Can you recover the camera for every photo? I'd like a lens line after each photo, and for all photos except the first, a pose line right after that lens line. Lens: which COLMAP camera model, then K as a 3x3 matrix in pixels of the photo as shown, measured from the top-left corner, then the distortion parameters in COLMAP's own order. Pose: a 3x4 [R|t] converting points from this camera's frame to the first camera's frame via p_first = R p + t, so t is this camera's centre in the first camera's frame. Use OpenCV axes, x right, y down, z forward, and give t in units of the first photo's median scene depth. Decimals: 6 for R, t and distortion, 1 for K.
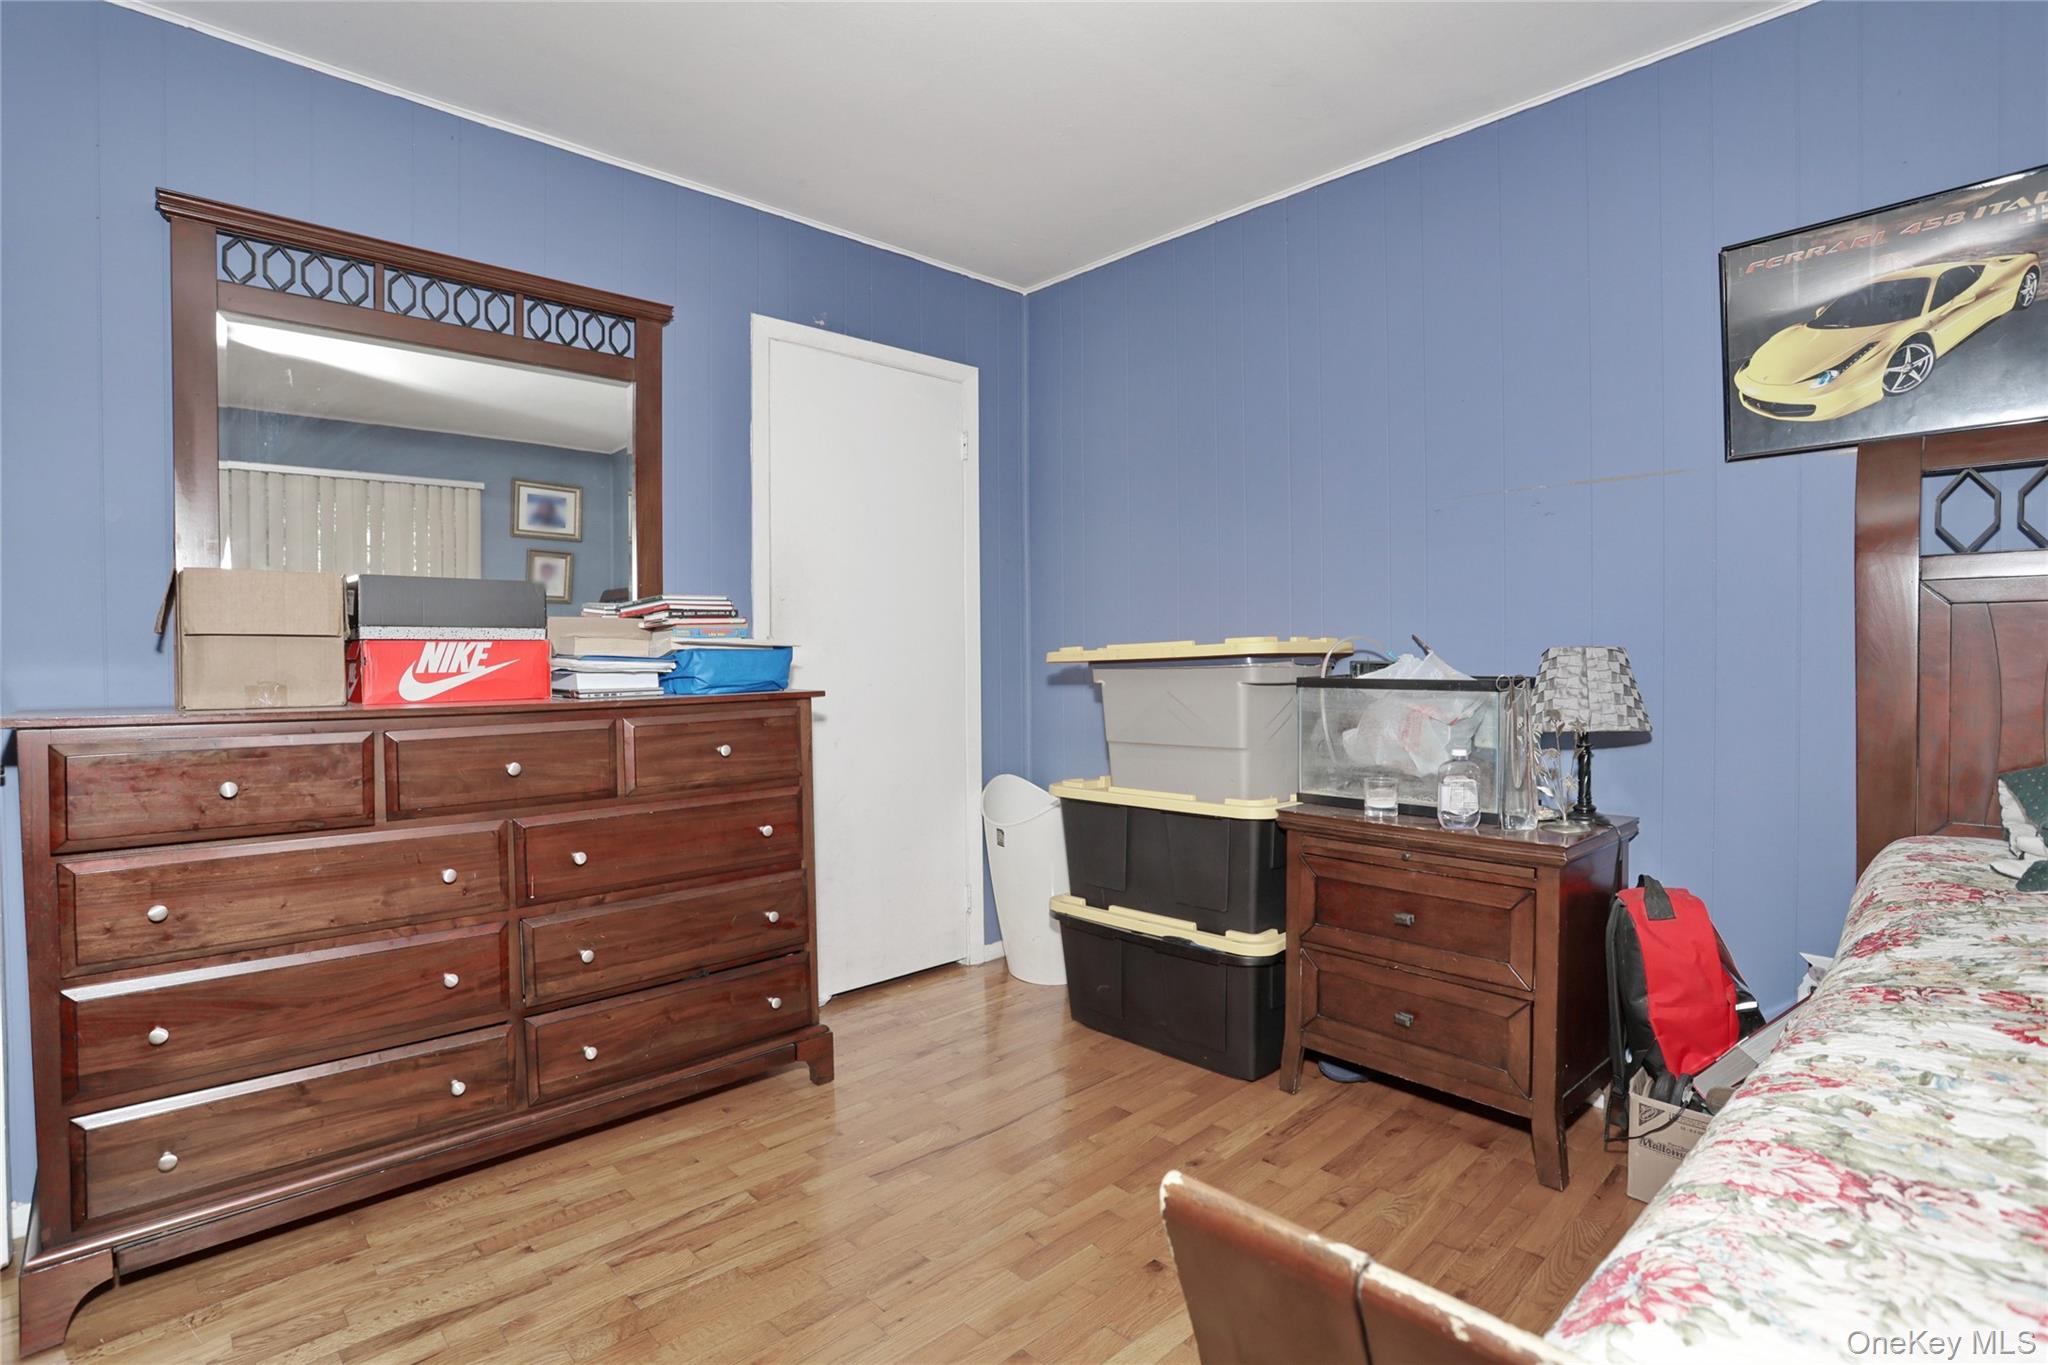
lens RADIAL K [[993.8, 0, 1016.9], [0, 993.8, 676.3], [0, 0, 1]] dist [-0.074802, 0.028807]
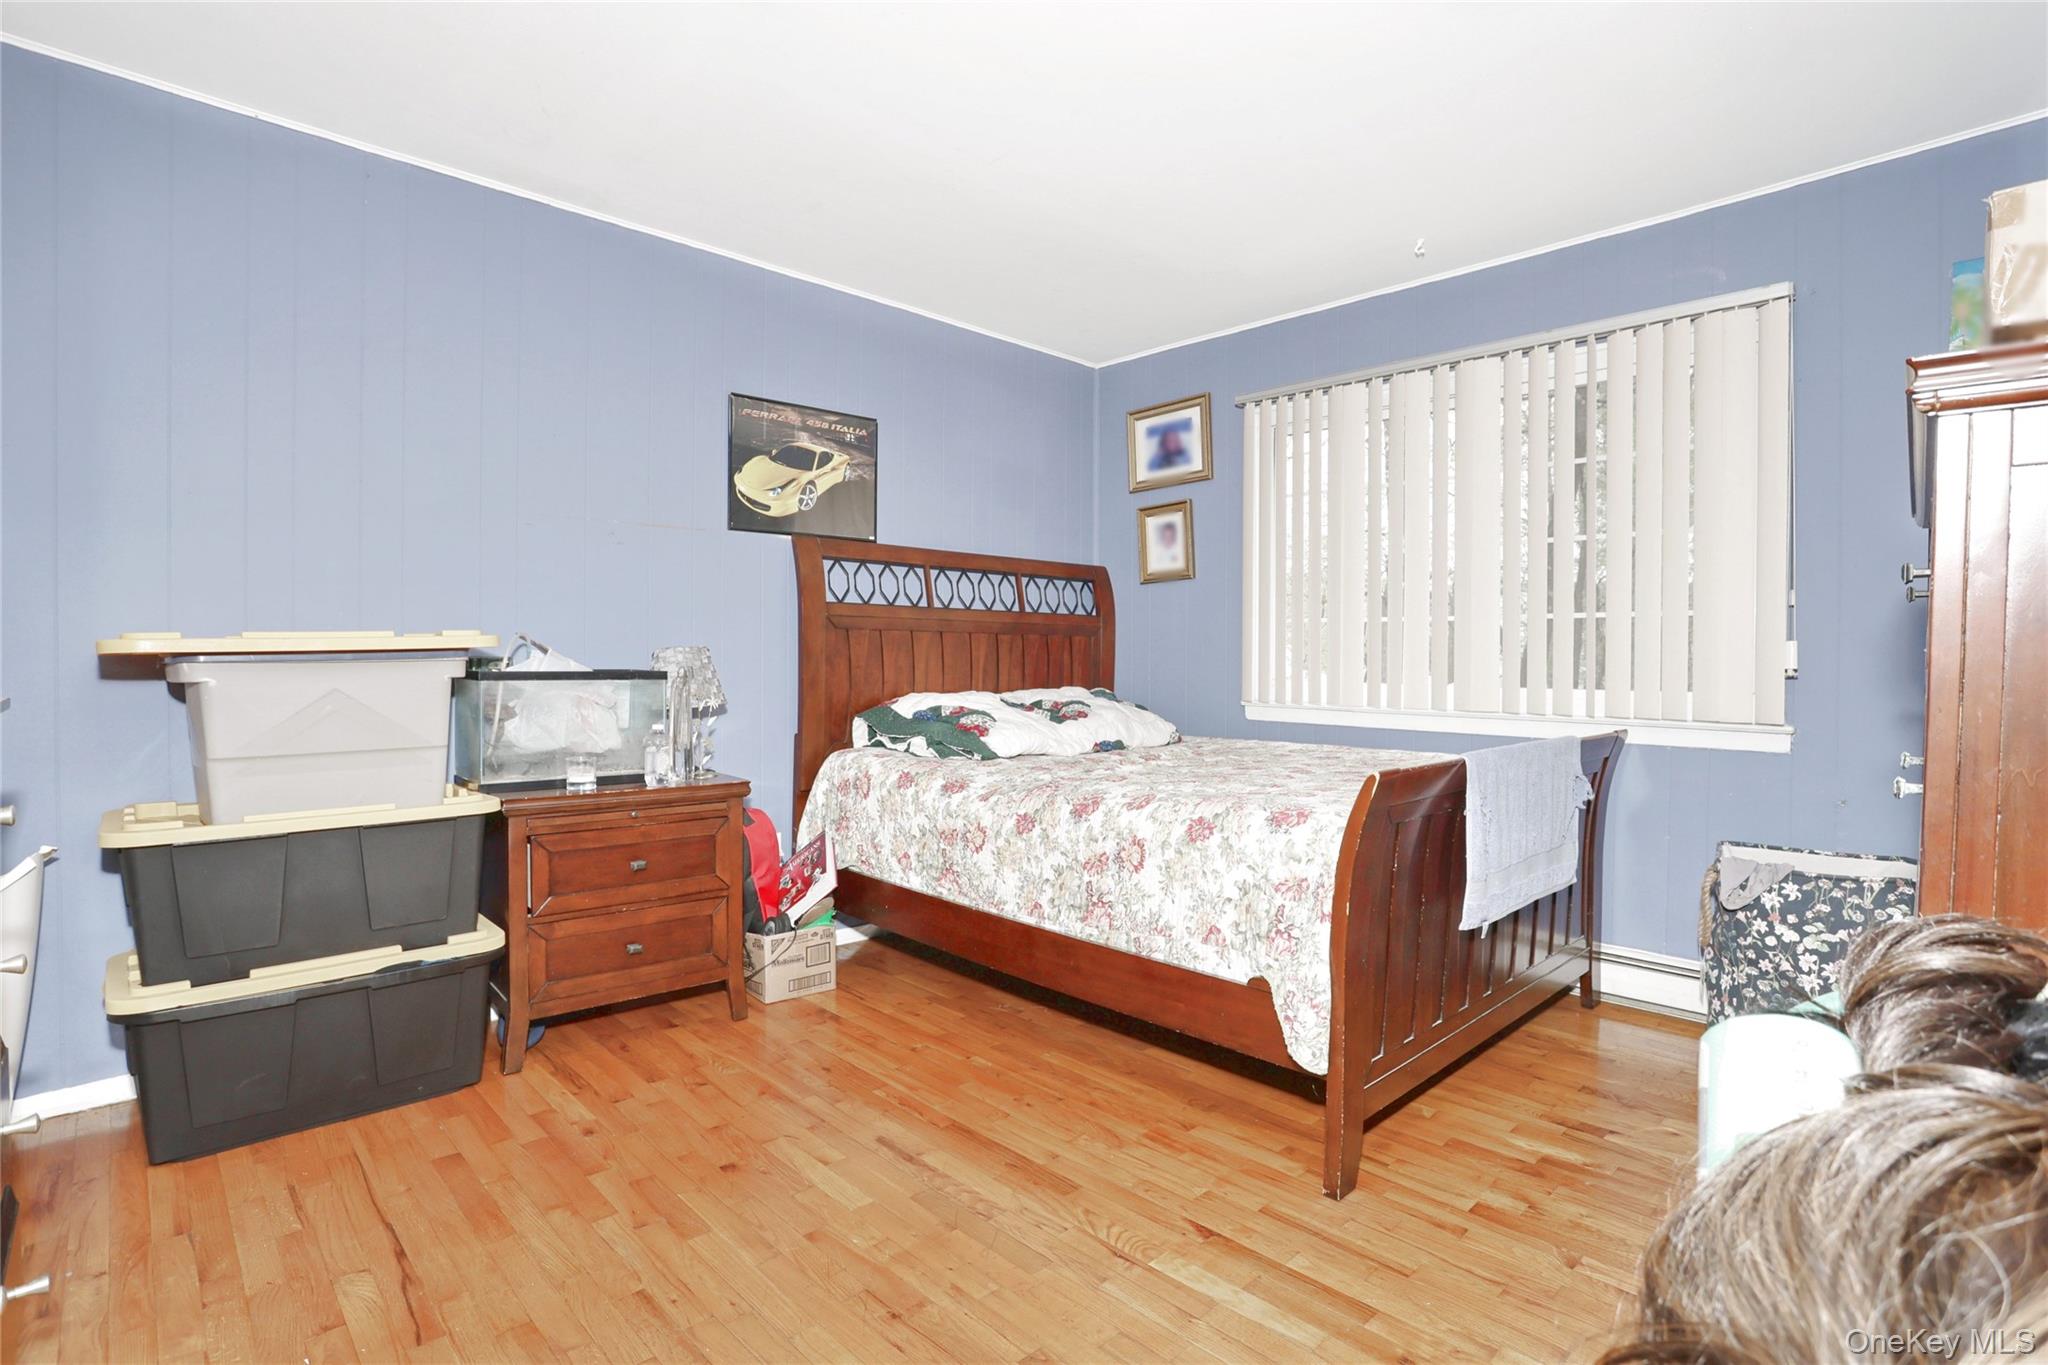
lens RADIAL K [[993.8, 0, 1016.9], [0, 993.8, 676.3], [0, 0, 1]] dist [-0.074802, 0.028807]
pose [[-0.000522, -0.007989, 0.999968, -0.798532], [0.012883, 0.999885, 0.007995, 0.006850], [-0.999917, 0.012887, -0.000419, 0.501017]]
